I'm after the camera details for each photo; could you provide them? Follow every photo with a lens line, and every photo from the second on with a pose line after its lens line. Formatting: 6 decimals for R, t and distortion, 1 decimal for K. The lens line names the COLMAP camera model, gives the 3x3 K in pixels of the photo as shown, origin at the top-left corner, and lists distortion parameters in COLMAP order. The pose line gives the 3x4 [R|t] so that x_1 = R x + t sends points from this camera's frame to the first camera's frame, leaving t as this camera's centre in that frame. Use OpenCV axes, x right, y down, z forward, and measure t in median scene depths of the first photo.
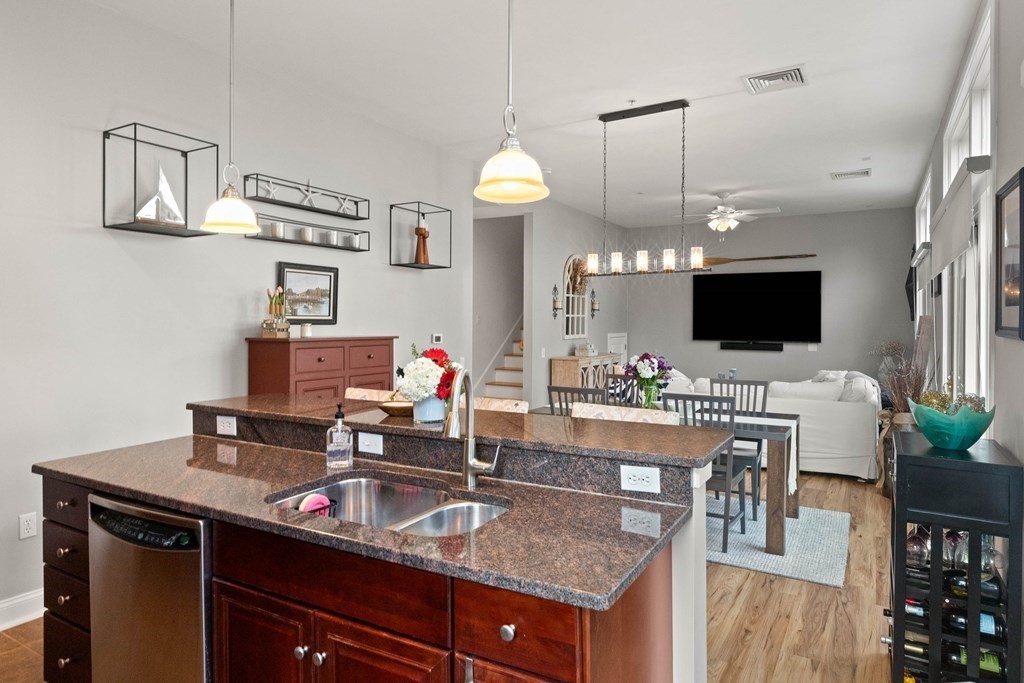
lens RADIAL K [[628.3, 0, 506.1], [0, 628.3, 331.2], [0, 0, 1]] dist [-0.004895, 0.001397]
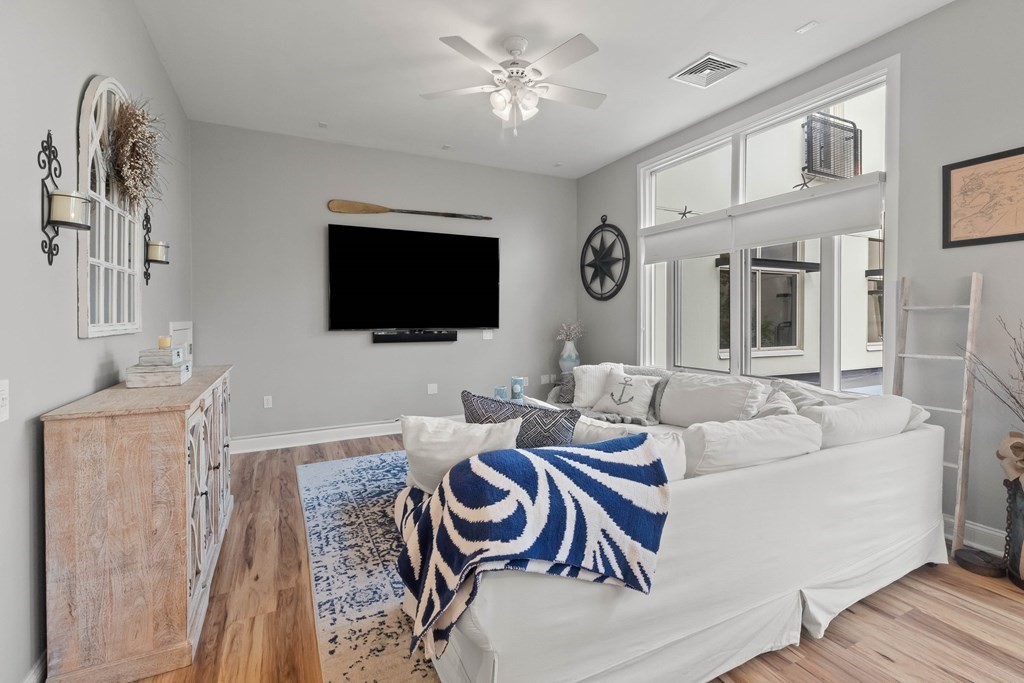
lens RADIAL K [[460.9, 0, 513.6], [0, 460.9, 324.7], [0, 0, 1]] dist [0.005250, 0.000064]
pose [[0.537526, -0.019341, 0.843026, 0.018847], [0.017887, 0.999774, 0.011532, 0.008521], [-0.843058, 0.008881, 0.537750, 0.791489]]
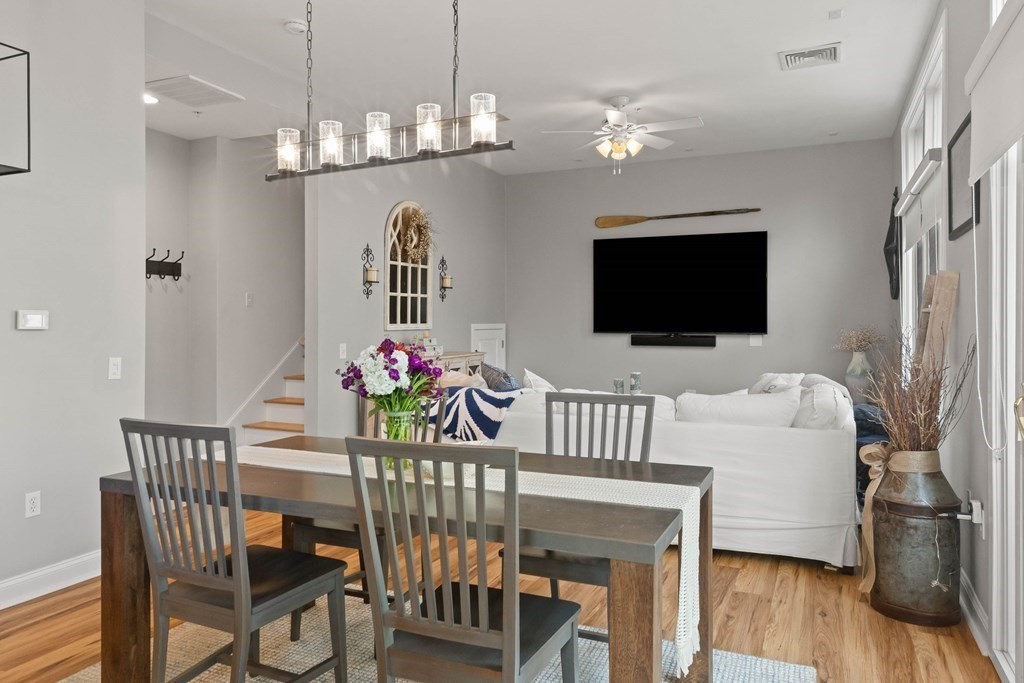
lens RADIAL K [[707.3, 0, 515.7], [0, 707.3, 334.4], [0, 0, 1]] dist [0.011862, 0.003741]
pose [[0.993358, -0.007130, 0.114840, 0.156427], [0.007048, 0.999975, 0.001123, 0.018996], [-0.114846, -0.000306, 0.993383, 0.292959]]
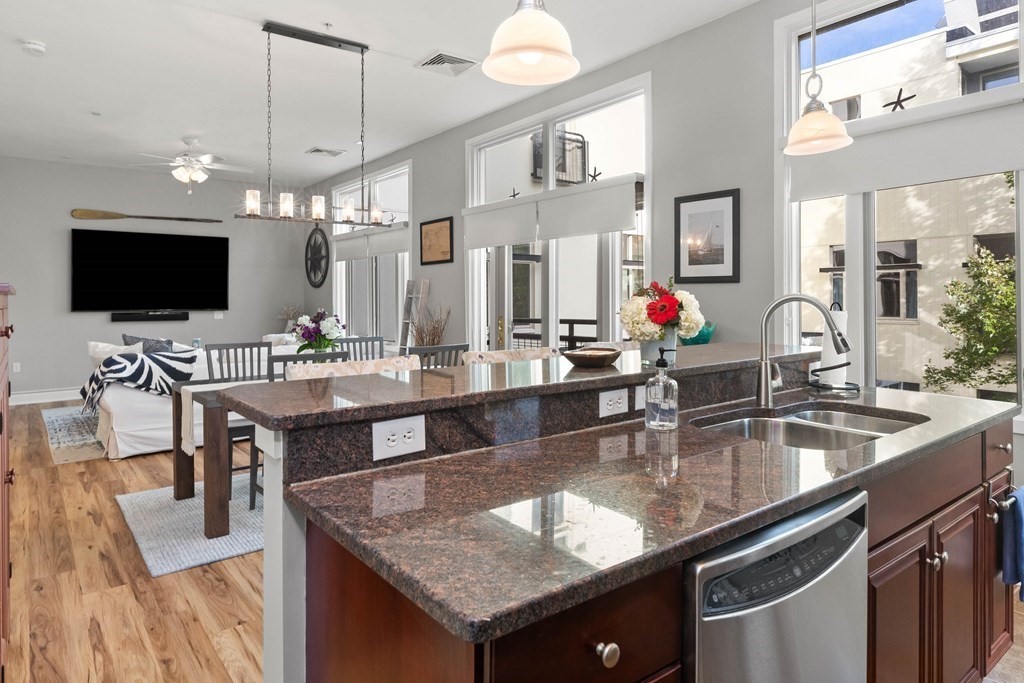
lens RADIAL K [[628.3, 0, 522.6], [0, 628.3, 299.1], [0, 0, 1]] dist [-0.004895, 0.001397]
pose [[0.352525, -0.002840, 0.935798, -0.309614], [0.018057, 0.999830, -0.003768, 0.015345], [-0.935628, 0.018226, 0.352516, 0.256547]]
